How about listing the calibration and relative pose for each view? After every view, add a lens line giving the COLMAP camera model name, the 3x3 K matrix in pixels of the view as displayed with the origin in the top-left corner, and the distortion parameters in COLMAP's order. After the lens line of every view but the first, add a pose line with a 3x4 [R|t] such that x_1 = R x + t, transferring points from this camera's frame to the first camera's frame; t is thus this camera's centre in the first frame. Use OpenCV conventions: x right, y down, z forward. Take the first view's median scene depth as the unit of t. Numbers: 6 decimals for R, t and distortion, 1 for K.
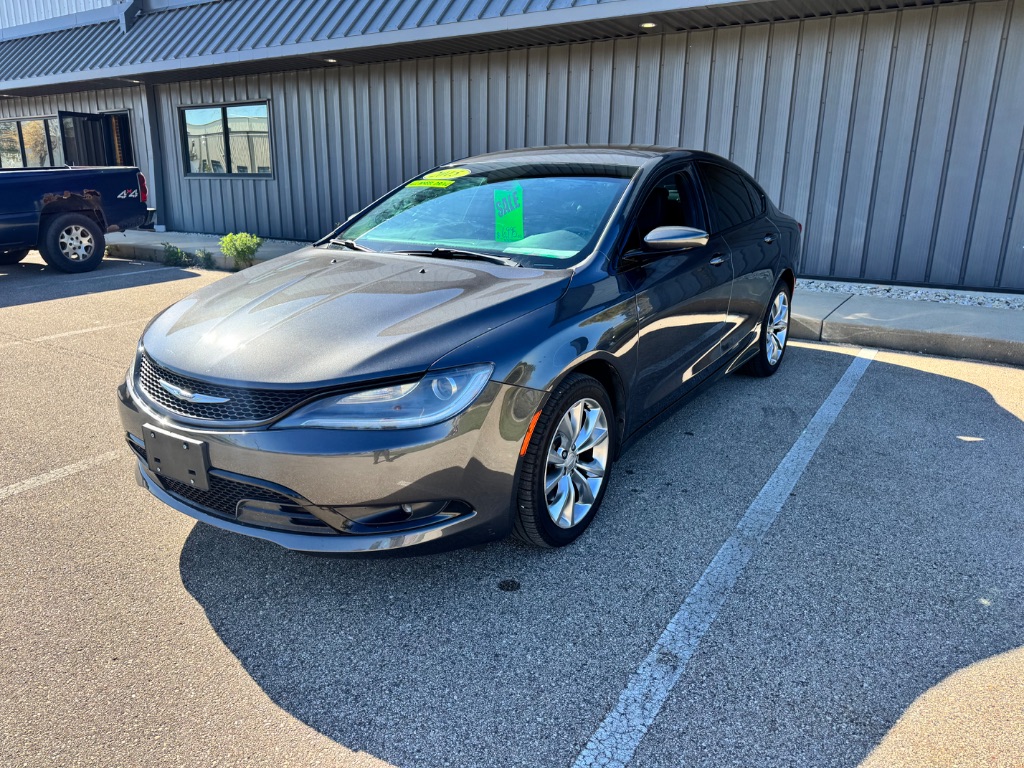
lens RADIAL K [[758.8, 0, 500.7], [0, 758.8, 400.6], [0, 0, 1]] dist [0.067194, -0.098488]
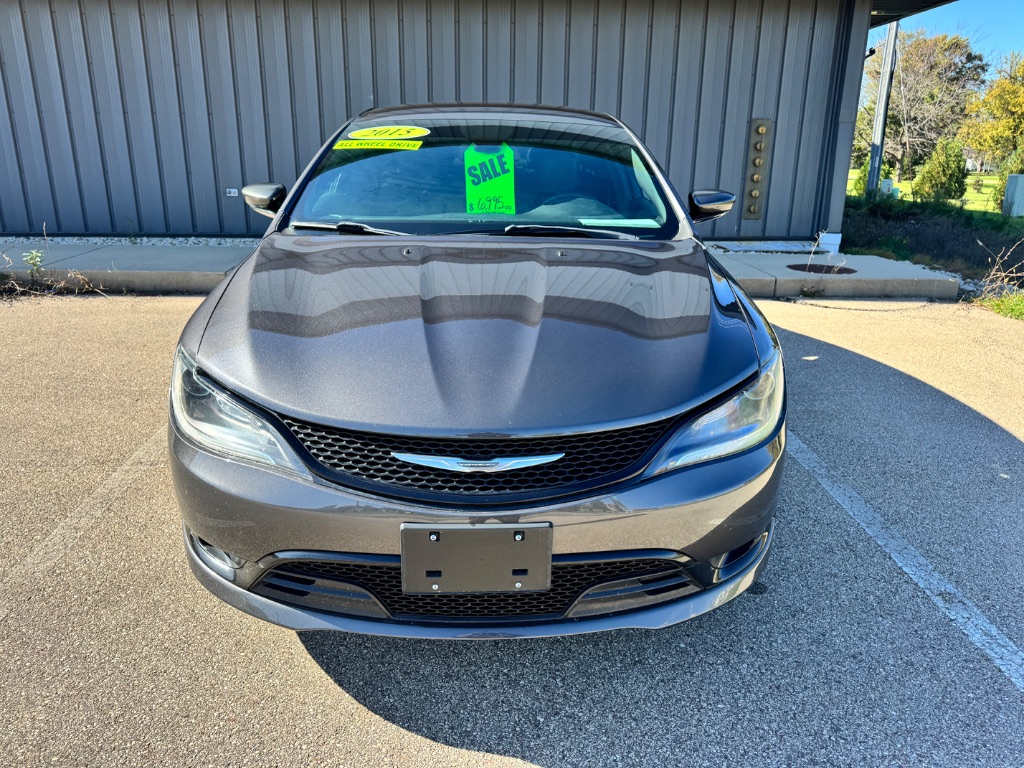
lens RADIAL K [[758.8, 0, 500.7], [0, 758.8, 400.6], [0, 0, 1]] dist [0.067194, -0.098488]
pose [[0.798116, -0.187099, 0.572717, -0.473266], [0.163636, 0.982145, 0.092816, -0.074372], [-0.579857, 0.019639, 0.814482, 0.277090]]
